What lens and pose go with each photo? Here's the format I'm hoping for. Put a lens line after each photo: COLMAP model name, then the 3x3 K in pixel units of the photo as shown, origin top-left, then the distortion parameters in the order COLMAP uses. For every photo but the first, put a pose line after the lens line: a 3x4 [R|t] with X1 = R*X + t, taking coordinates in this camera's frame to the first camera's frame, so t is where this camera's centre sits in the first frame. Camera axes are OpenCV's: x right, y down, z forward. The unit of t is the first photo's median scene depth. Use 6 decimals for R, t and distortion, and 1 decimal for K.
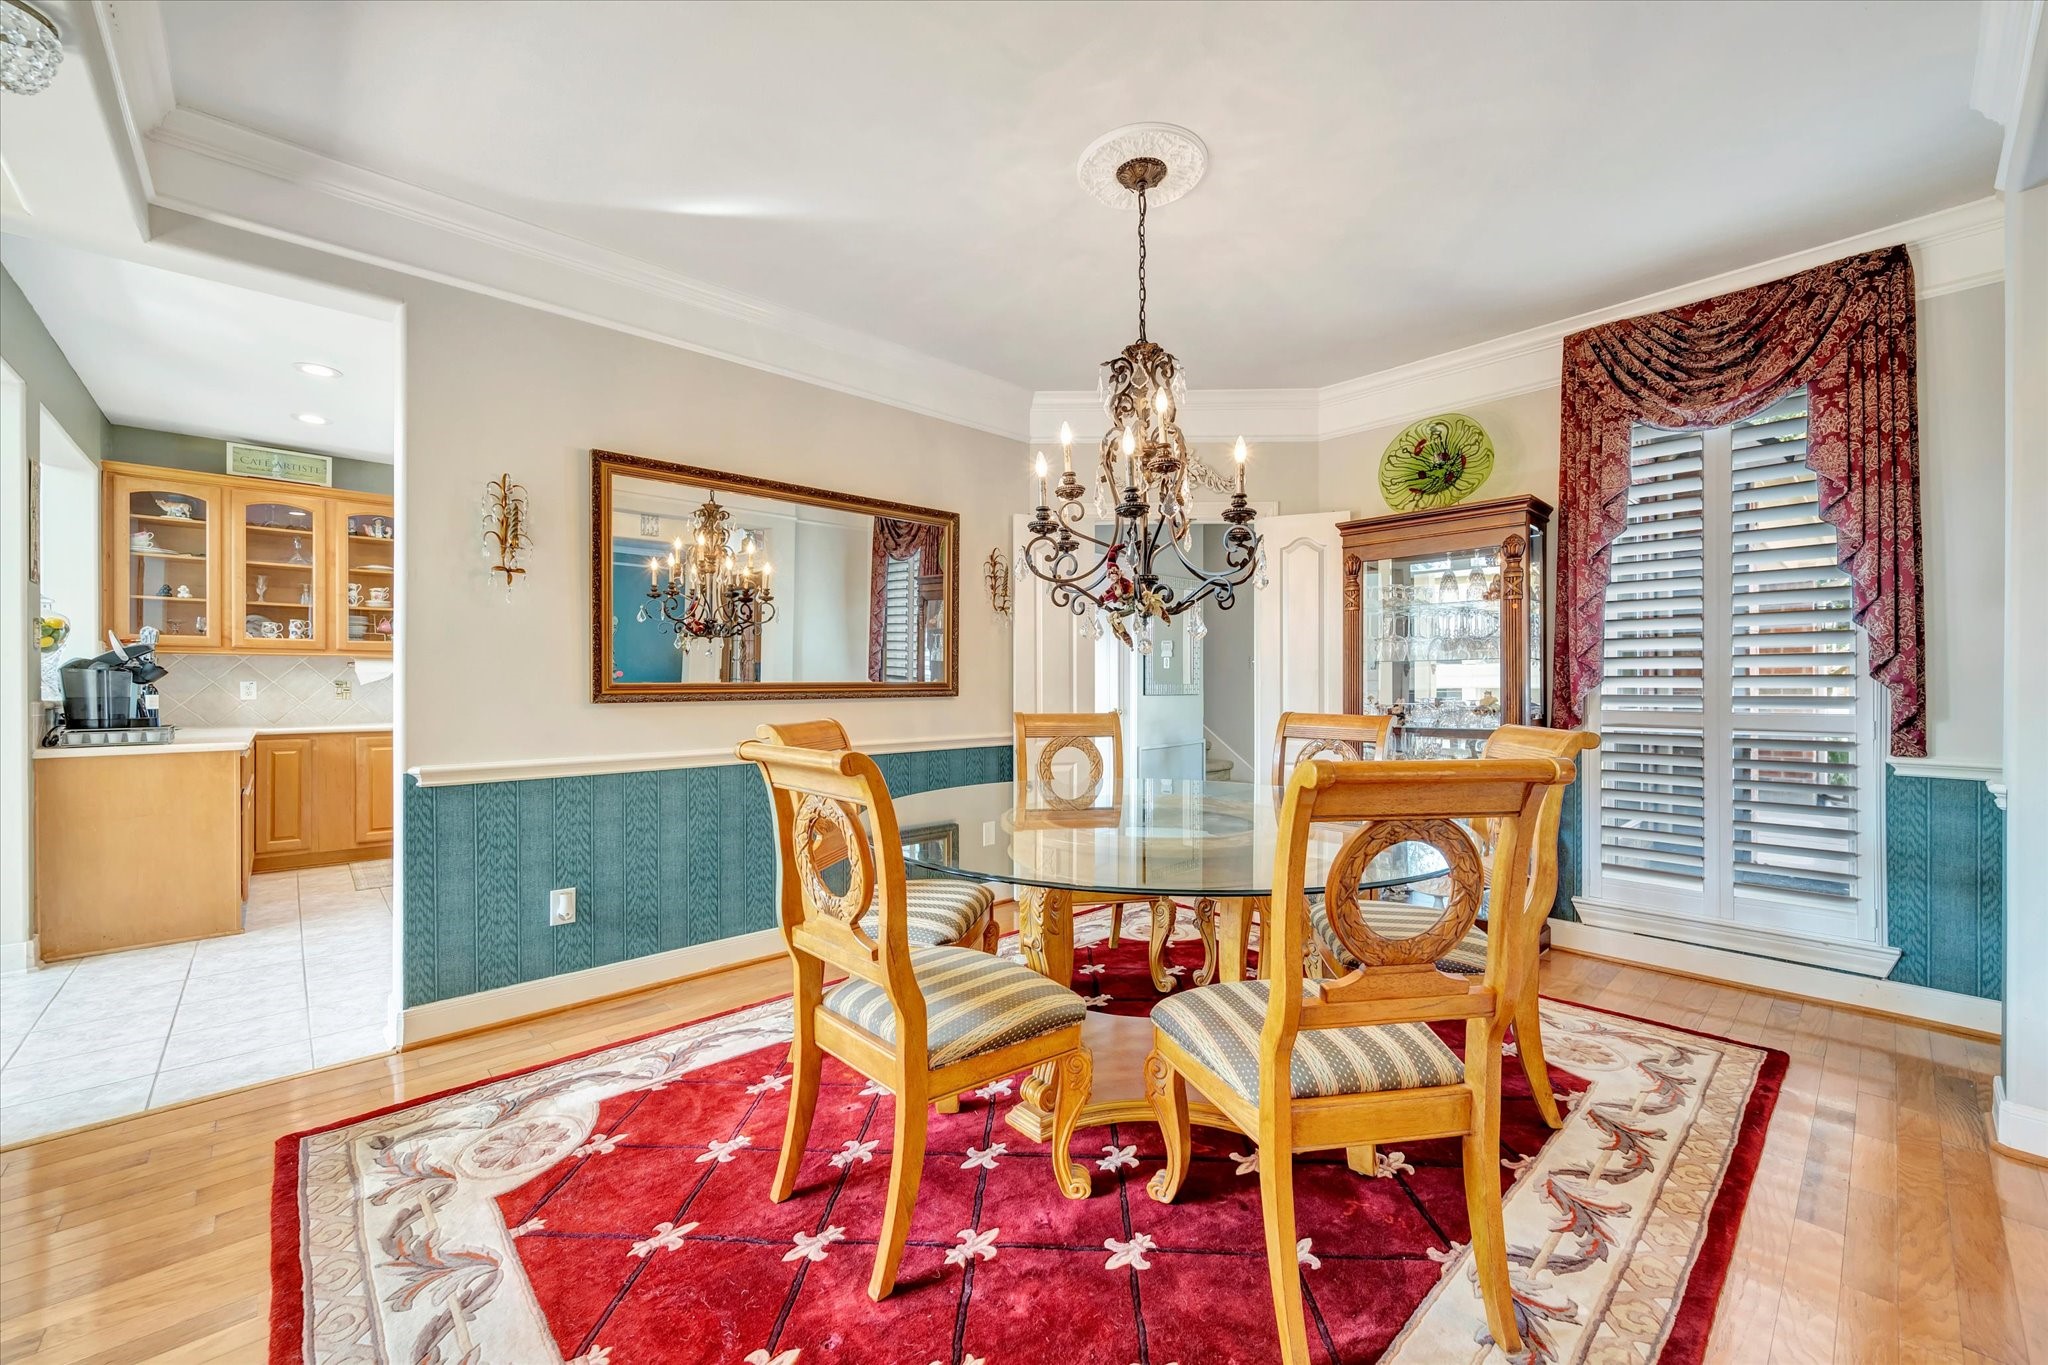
lens RADIAL K [[811.3, 0, 1021.1], [0, 811.3, 677.3], [0, 0, 1]] dist [-0.001176, 0.000123]
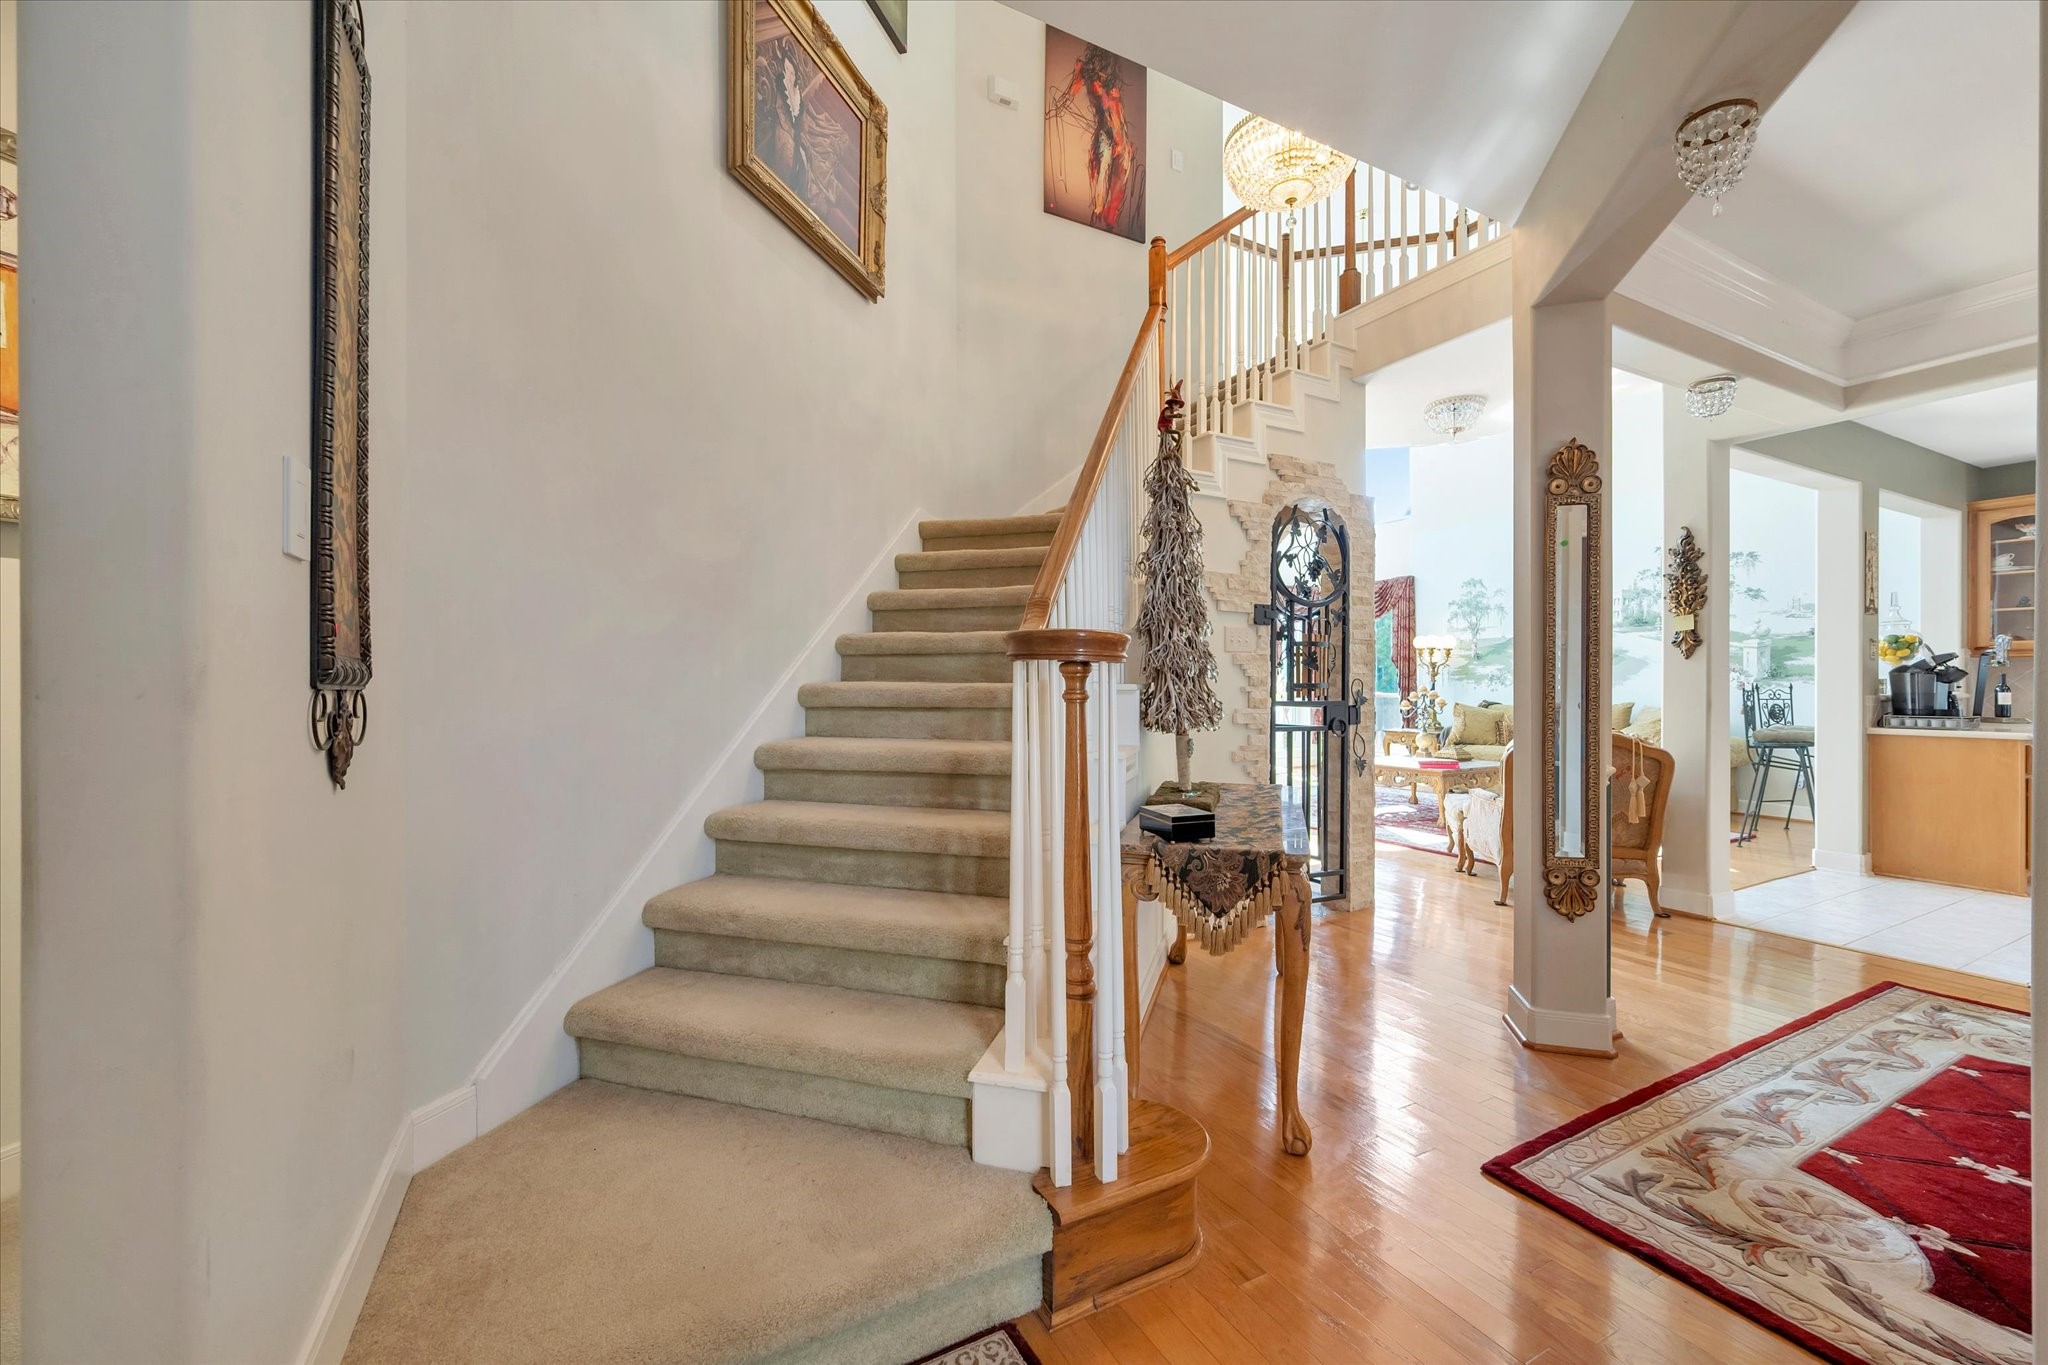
lens RADIAL K [[811.3, 0, 1023.3], [0, 811.3, 682.1], [0, 0, 1]] dist [-0.001176, 0.000123]
pose [[-0.254316, 0.002711, -0.967117, 0.546919], [0.006380, 0.999979, 0.001126, -0.004745], [0.967100, -0.005884, -0.254328, -0.104159]]
